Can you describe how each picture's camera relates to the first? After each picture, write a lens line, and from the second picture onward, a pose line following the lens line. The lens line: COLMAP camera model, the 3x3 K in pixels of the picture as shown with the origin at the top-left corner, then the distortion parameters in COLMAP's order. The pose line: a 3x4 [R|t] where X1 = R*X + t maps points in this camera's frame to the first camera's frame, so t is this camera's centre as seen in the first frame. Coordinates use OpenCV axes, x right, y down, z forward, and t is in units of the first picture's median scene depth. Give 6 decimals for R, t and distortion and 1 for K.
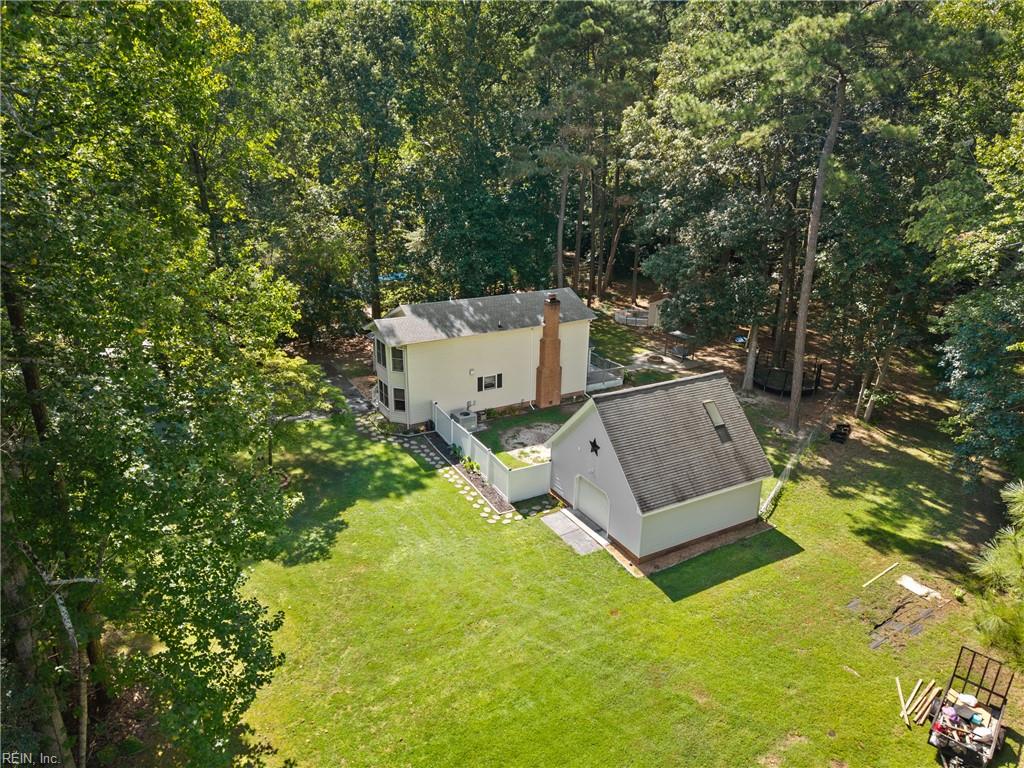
lens RADIAL K [[658.9, 0, 512.0], [0, 658.9, 384.0], [0, 0, 1]] dist [0.096804, -0.087654]
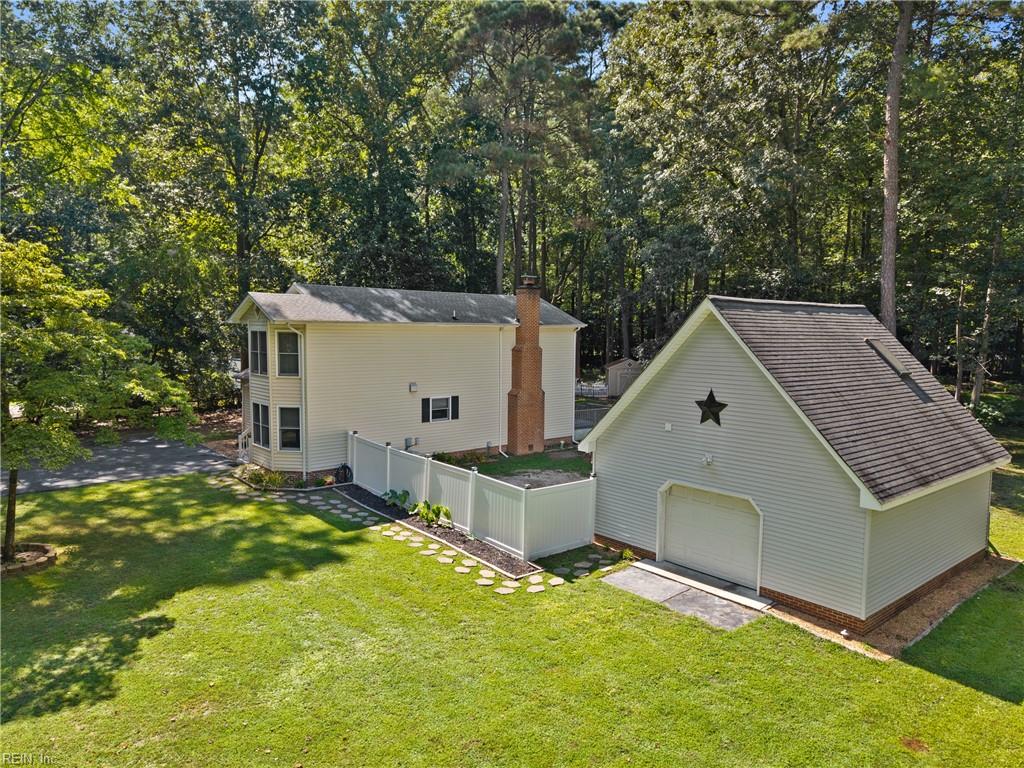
lens RADIAL K [[658.9, 0, 512.0], [0, 658.9, 384.0], [0, 0, 1]] dist [0.096804, -0.087654]
pose [[0.979017, -0.003133, 0.203755, -0.107362], [0.061426, 0.957911, -0.280417, 0.175976], [-0.194301, 0.287048, 0.938003, 0.453037]]
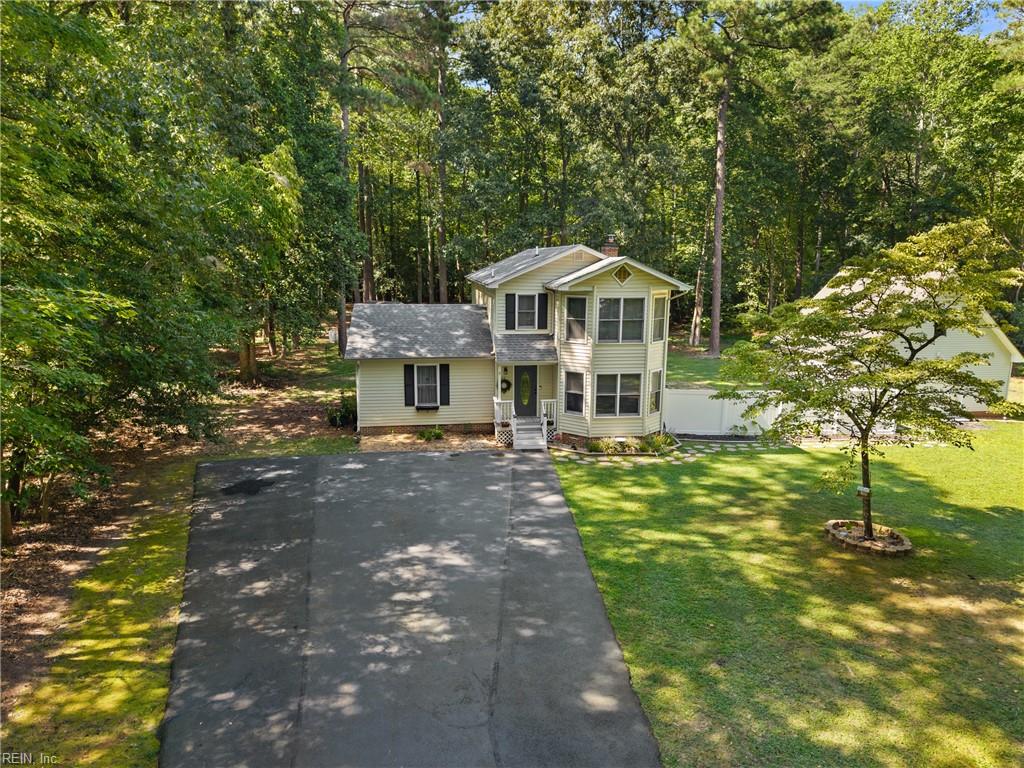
lens RADIAL K [[683.2, 0, 512.0], [0, 683.2, 384.0], [0, 0, 1]] dist [0.100791, -0.177286]
pose [[0.342076, -0.170900, 0.924001, -0.857321], [0.312130, 0.948155, 0.059813, -0.069248], [-0.886317, 0.267948, 0.377684, 0.993951]]
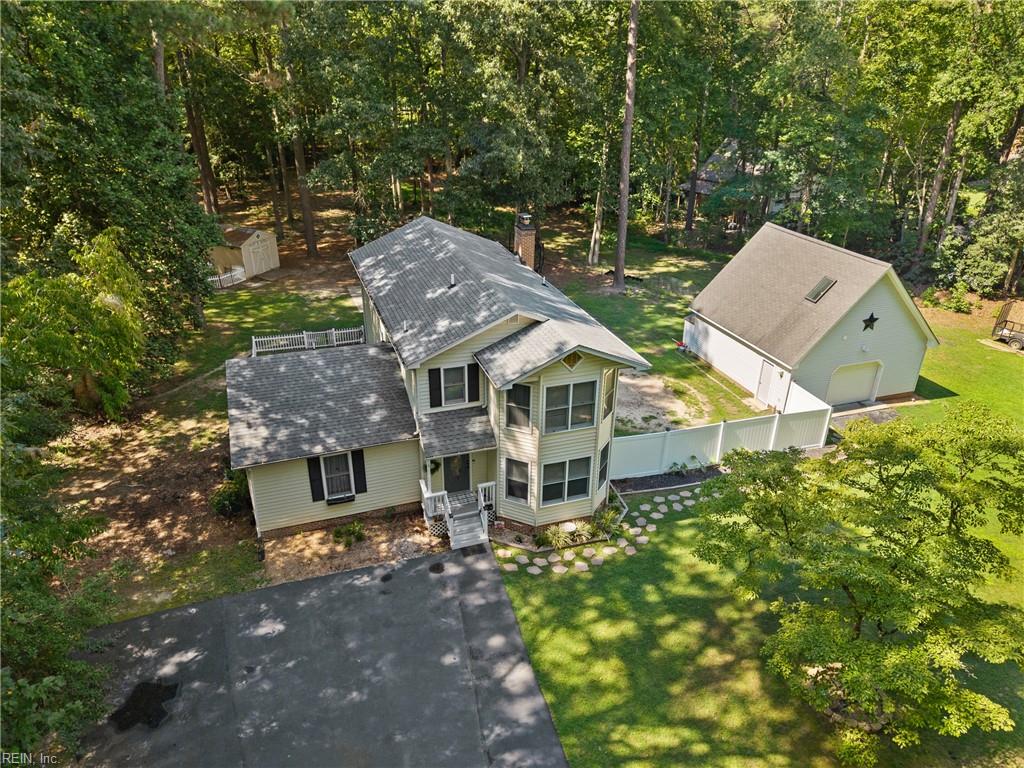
lens RADIAL K [[683.2, 0, 512.0], [0, 683.2, 384.0], [0, 0, 1]] dist [0.100791, -0.177286]
pose [[0.143758, -0.439945, 0.886444, -0.702975], [0.324785, 0.867107, 0.377676, -0.298375], [-0.934799, 0.233610, 0.267541, 1.022942]]
